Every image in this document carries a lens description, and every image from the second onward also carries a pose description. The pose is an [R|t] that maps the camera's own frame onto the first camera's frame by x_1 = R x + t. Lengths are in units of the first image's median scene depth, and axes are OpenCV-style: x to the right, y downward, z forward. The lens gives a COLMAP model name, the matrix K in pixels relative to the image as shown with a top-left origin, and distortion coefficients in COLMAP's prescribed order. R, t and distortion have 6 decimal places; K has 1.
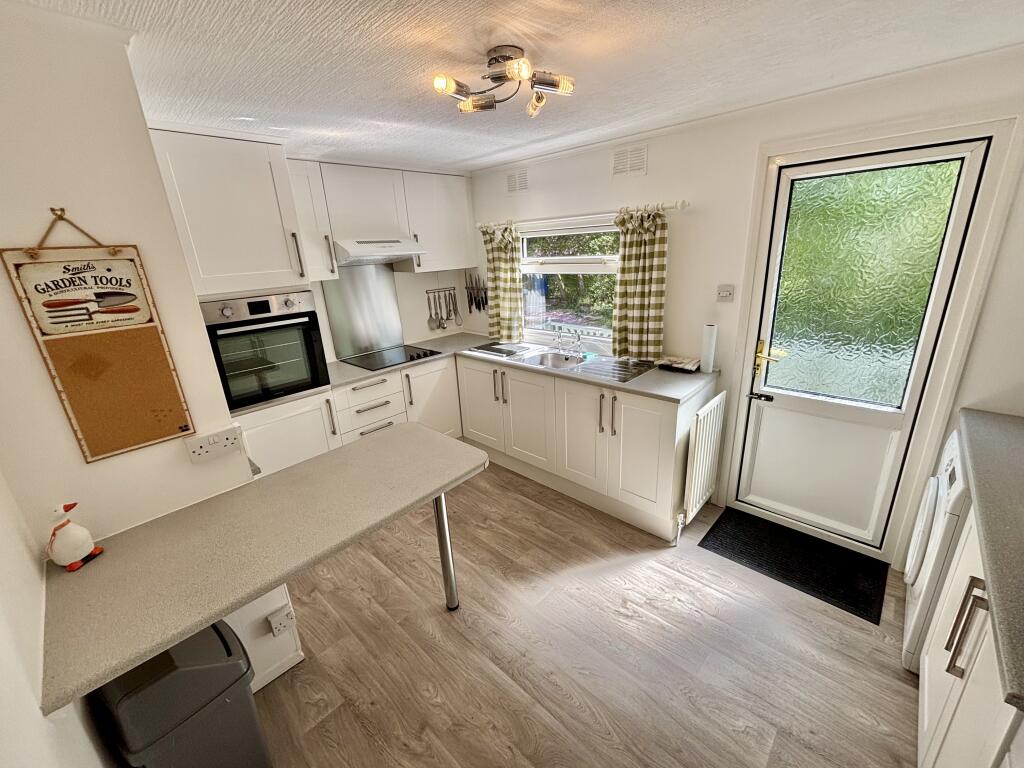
lens RADIAL K [[416.4, 0, 512.4], [0, 416.4, 383.1], [0, 0, 1]] dist [-0.001793, -0.000172]
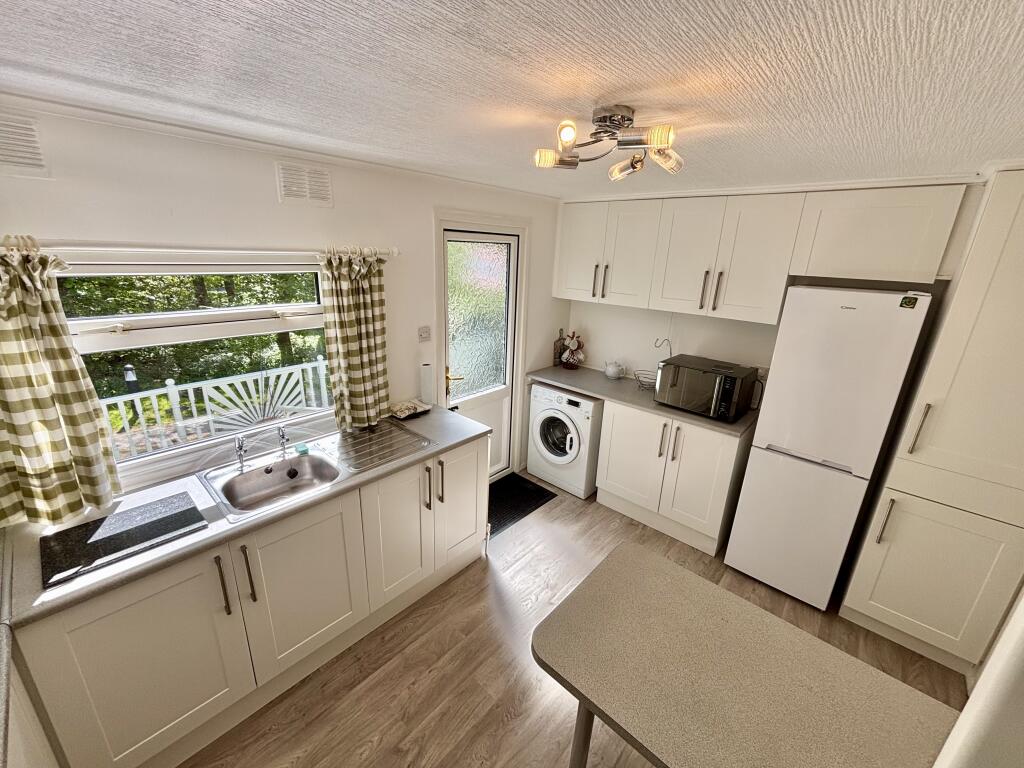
lens RADIAL K [[416.4, 0, 510.9], [0, 416.4, 381.9], [0, 0, 1]] dist [-0.001793, -0.000172]
pose [[-0.027333, -0.255417, 0.966445, -0.565050], [0.277863, 0.926763, 0.252788, -0.300710], [-0.960232, 0.275448, 0.045640, 0.736123]]
